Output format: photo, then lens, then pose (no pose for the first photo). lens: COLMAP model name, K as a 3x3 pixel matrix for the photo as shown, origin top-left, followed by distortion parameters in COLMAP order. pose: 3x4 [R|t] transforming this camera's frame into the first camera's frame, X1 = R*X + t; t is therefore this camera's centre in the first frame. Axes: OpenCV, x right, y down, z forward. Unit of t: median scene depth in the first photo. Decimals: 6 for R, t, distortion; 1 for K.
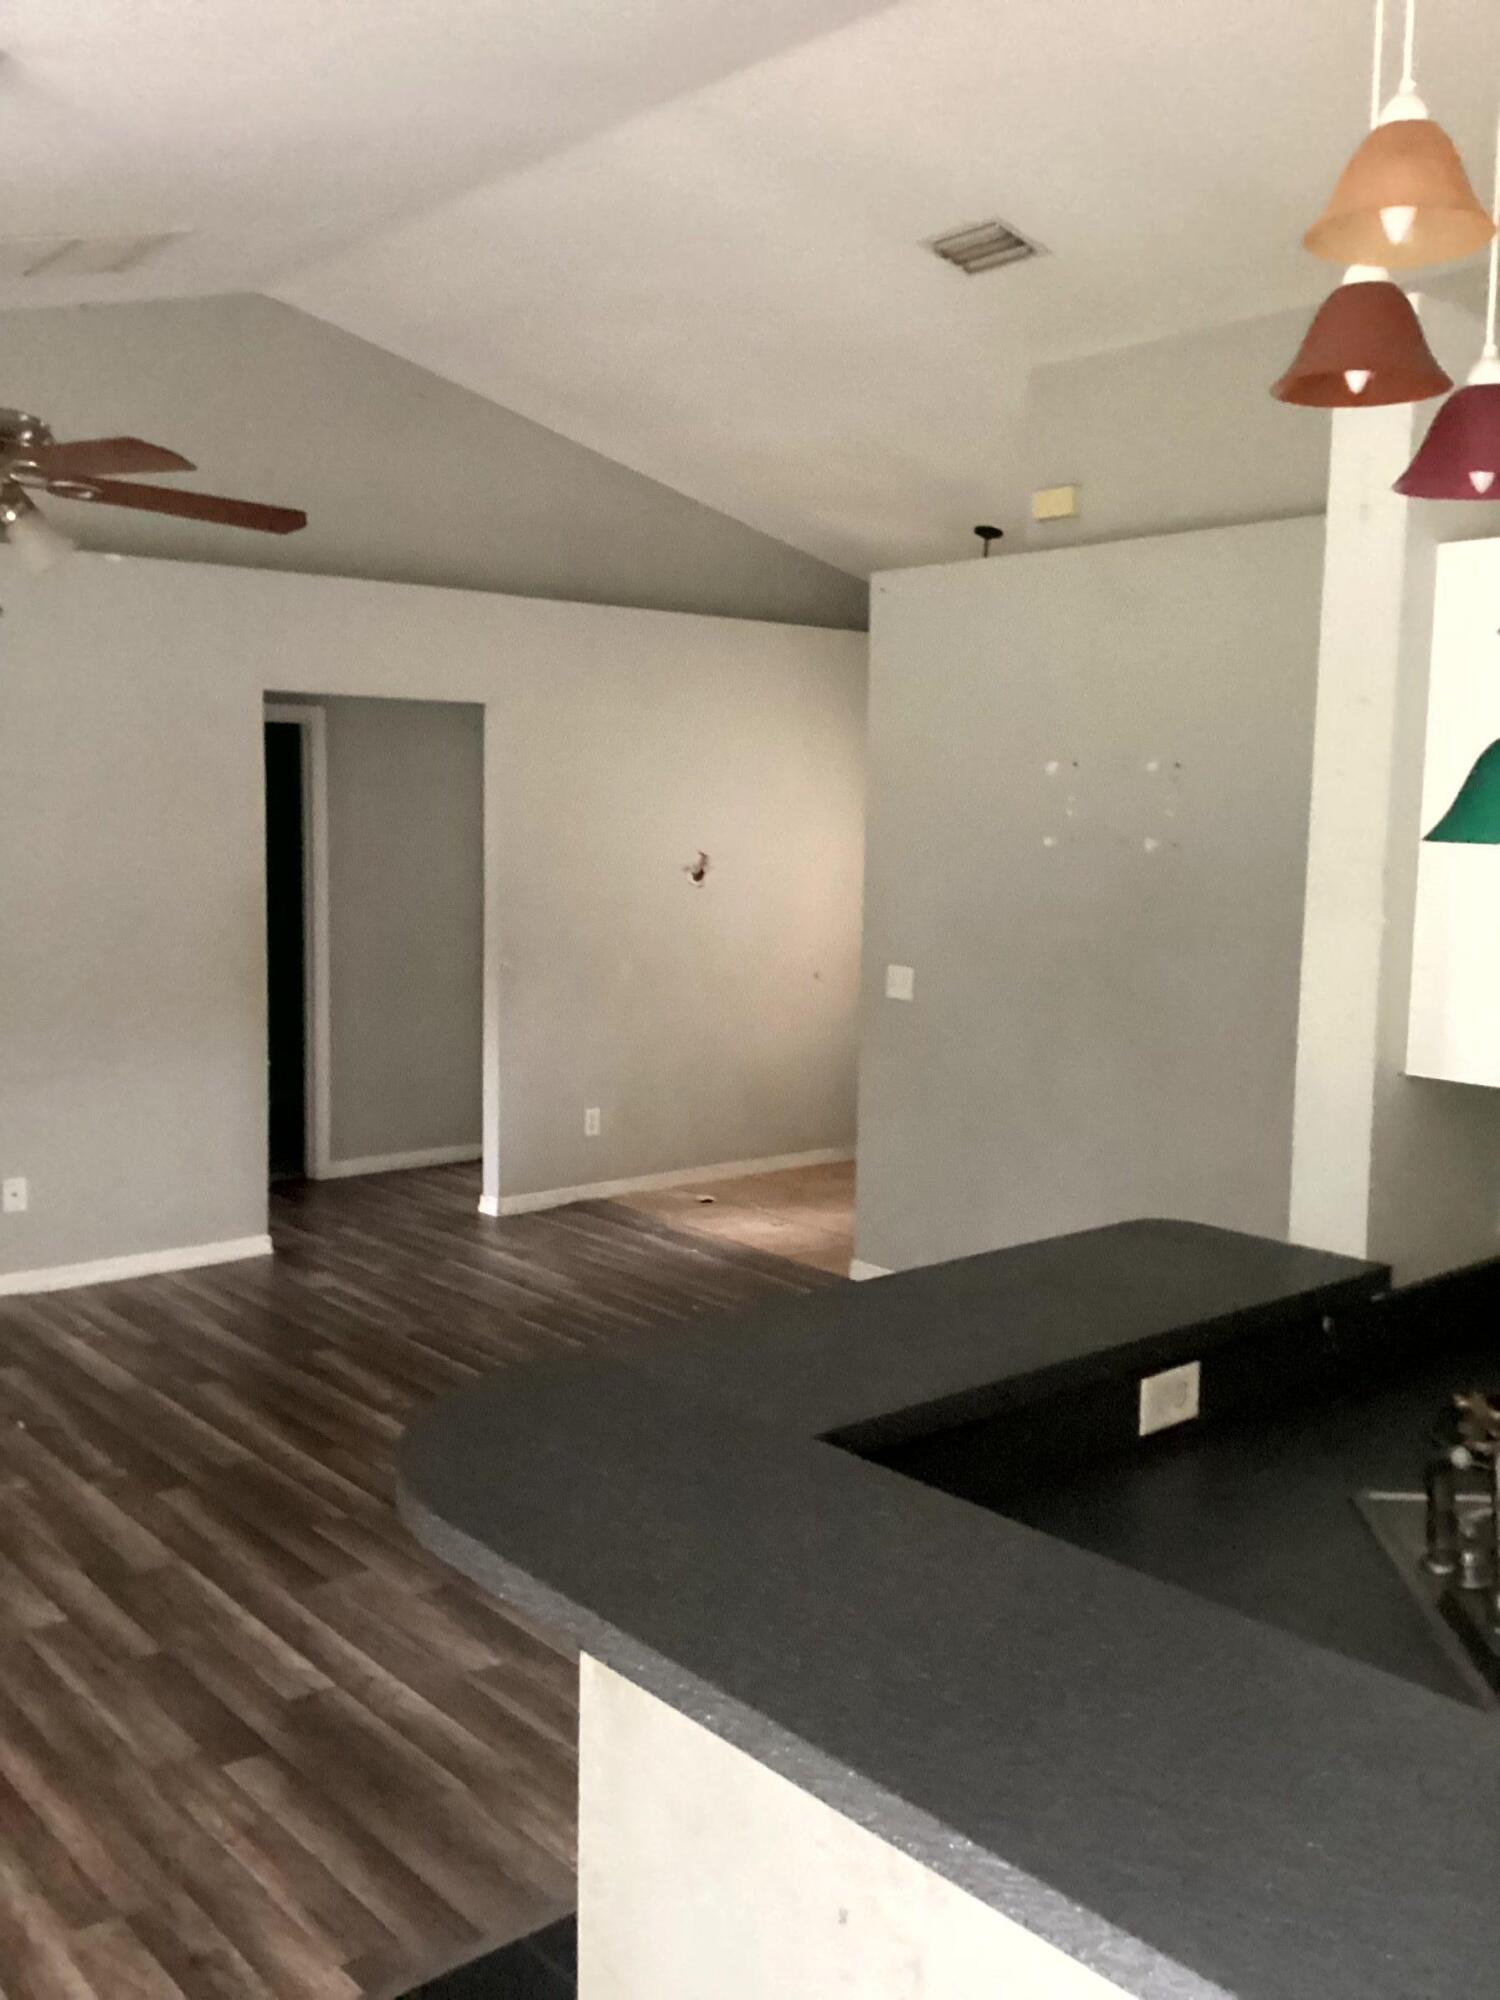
lens RADIAL K [[1803.9, 0, 757.4], [0, 1803.9, 997.0], [0, 0, 1]] dist [0.081784, -0.147867]
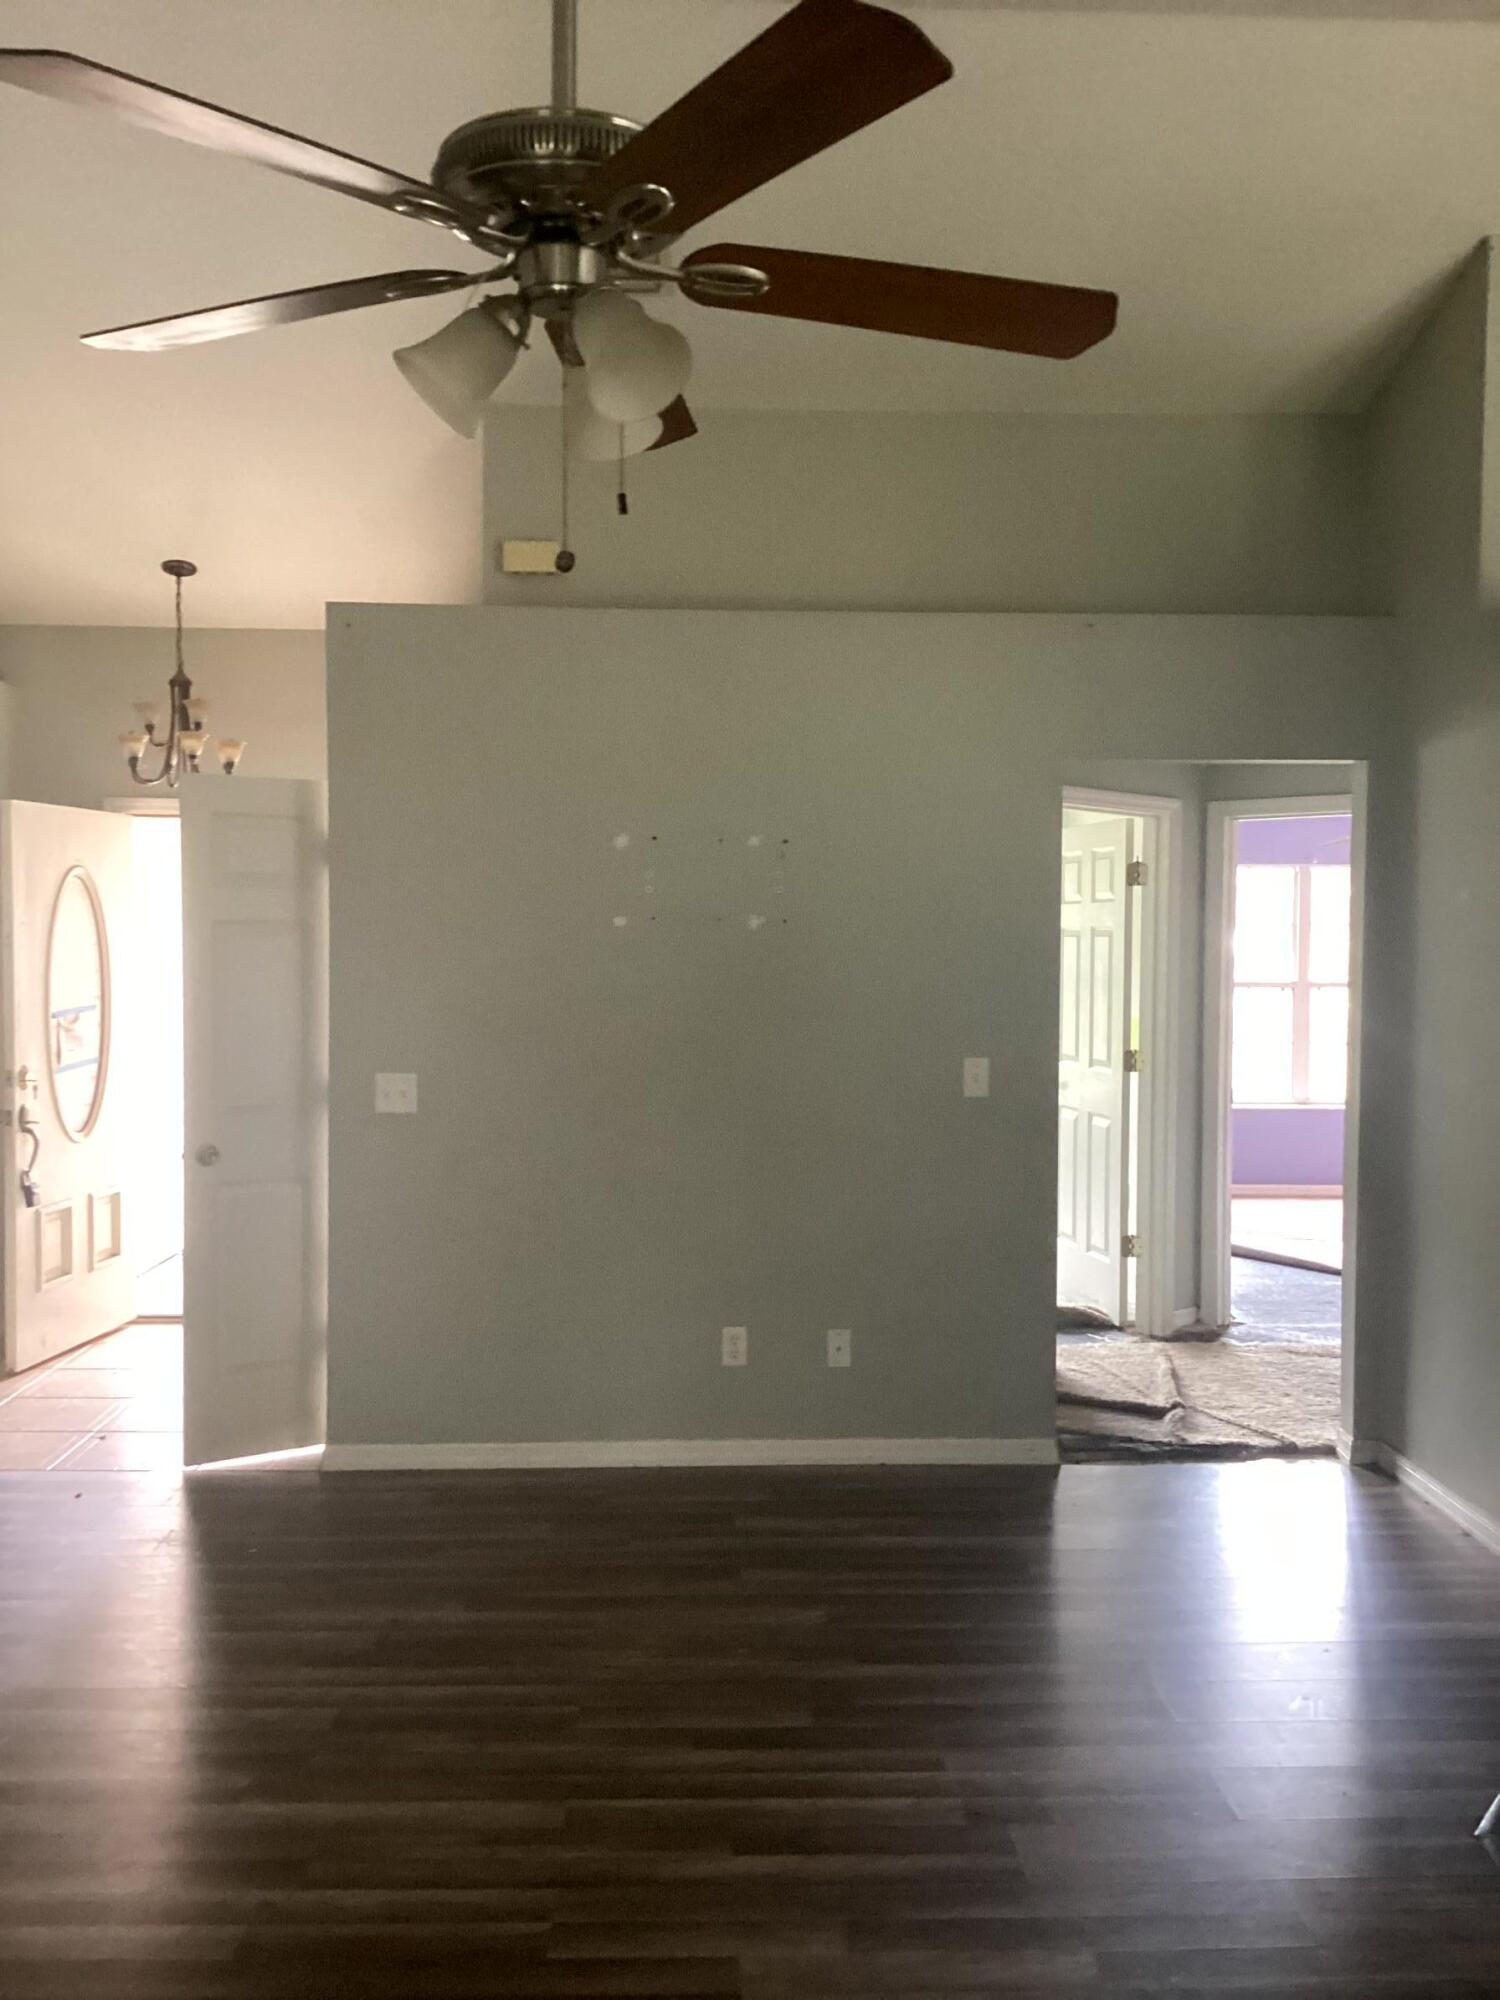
lens RADIAL K [[1803.9, 0, 757.4], [0, 1803.9, 997.0], [0, 0, 1]] dist [0.081784, -0.147867]
pose [[0.613421, -0.037266, 0.788876, -0.550601], [0.088804, 0.995806, -0.022012, -0.022335], [-0.784748, 0.083558, 0.614158, 0.405177]]
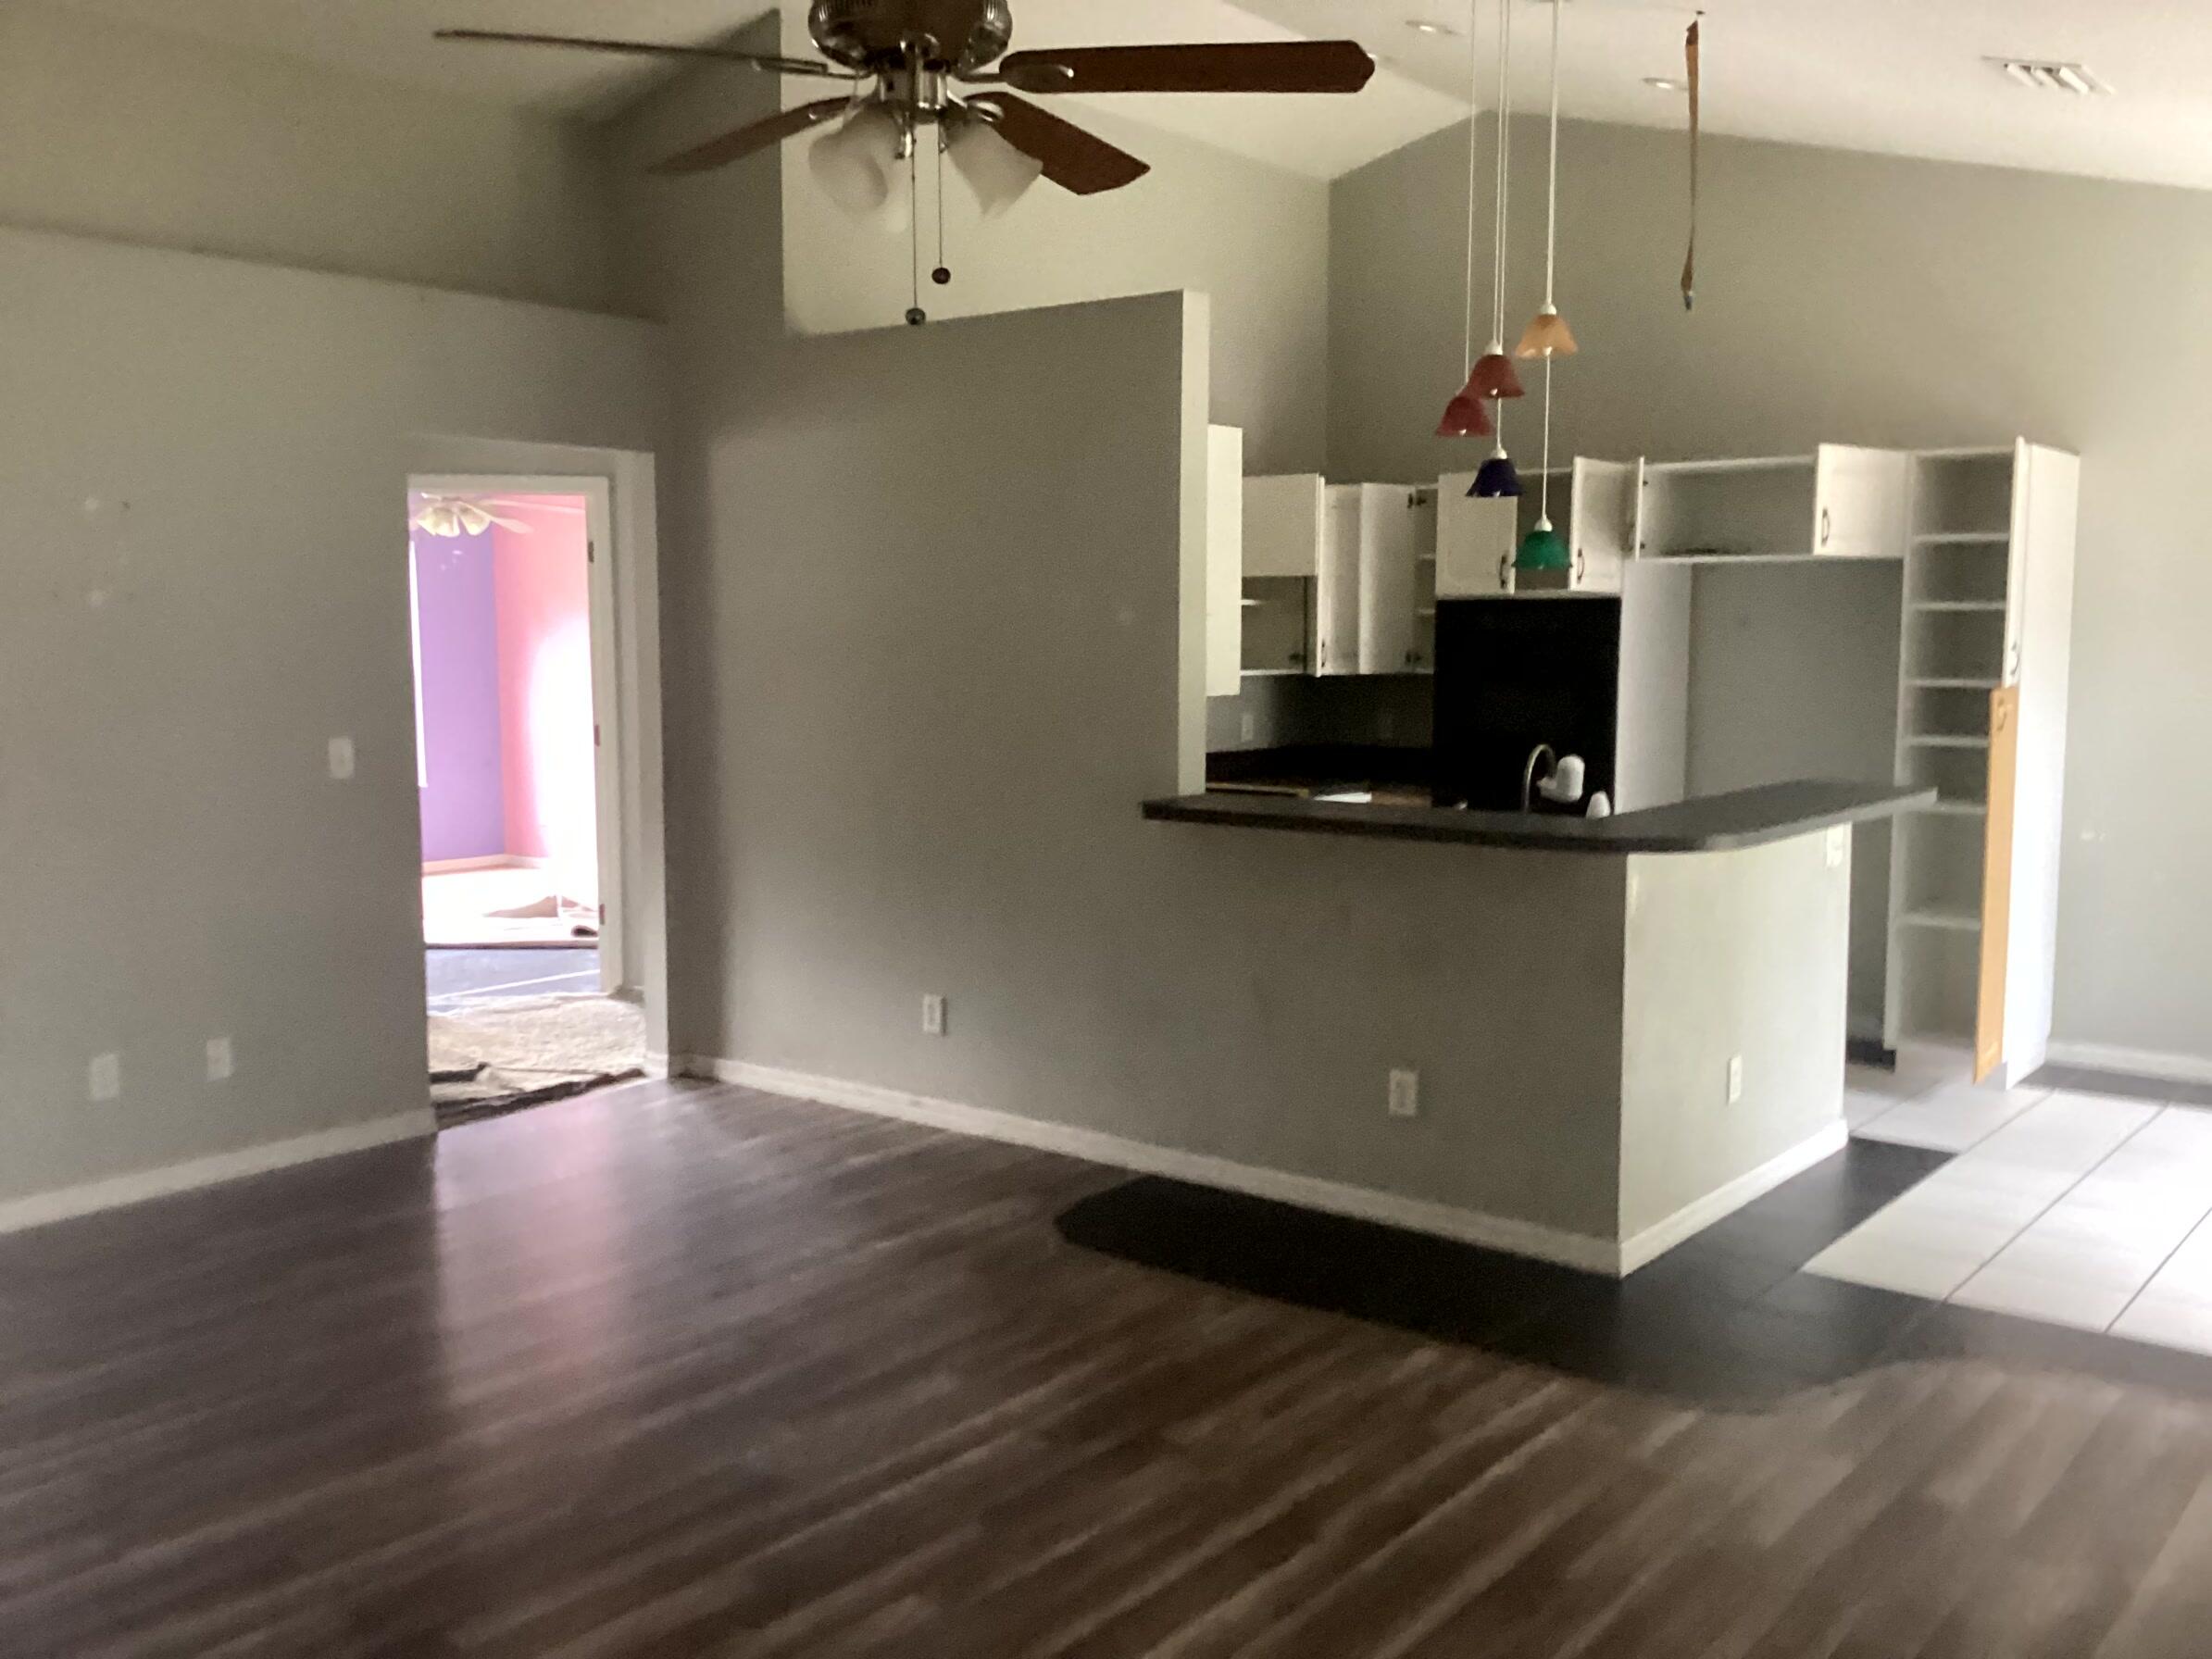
lens RADIAL K [[1995.0, 0, 1096.0], [0, 1995.0, 836.1], [0, 0, 1]] dist [0.081784, -0.147867]
pose [[-0.191464, -0.120298, 0.974099, -0.821234], [0.109124, 0.983698, 0.142933, -0.058024], [-0.975414, 0.133664, -0.175216, 0.720158]]
